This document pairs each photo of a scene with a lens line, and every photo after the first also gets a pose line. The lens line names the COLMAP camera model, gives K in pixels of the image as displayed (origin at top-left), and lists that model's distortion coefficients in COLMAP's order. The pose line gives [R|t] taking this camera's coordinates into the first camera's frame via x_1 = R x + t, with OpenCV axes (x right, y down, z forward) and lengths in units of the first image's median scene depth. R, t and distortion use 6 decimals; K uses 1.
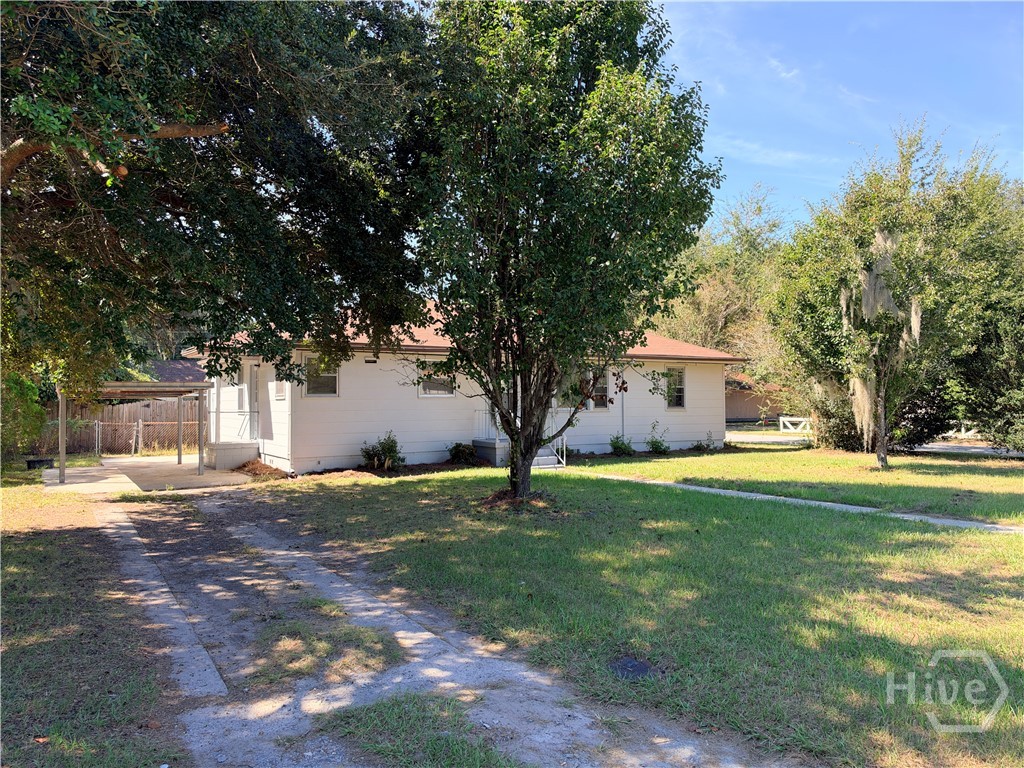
lens RADIAL K [[723.7, 0, 509.2], [0, 723.7, 384.2], [0, 0, 1]] dist [0.010825, -0.004627]
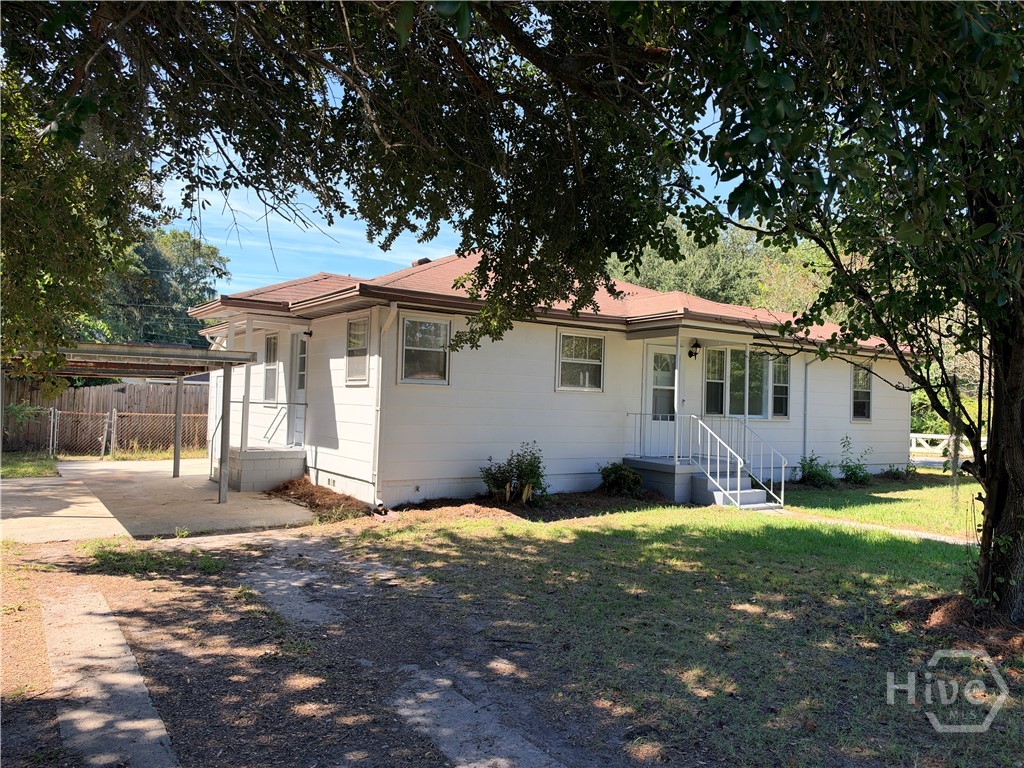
lens RADIAL K [[723.7, 0, 514.6], [0, 723.7, 385.8], [0, 0, 1]] dist [0.010825, -0.004627]
pose [[0.998007, 0.037610, 0.050673, -0.194121], [-0.037662, 0.999291, 0.000053, 0.014467], [-0.050635, -0.001961, 0.998715, 0.337761]]
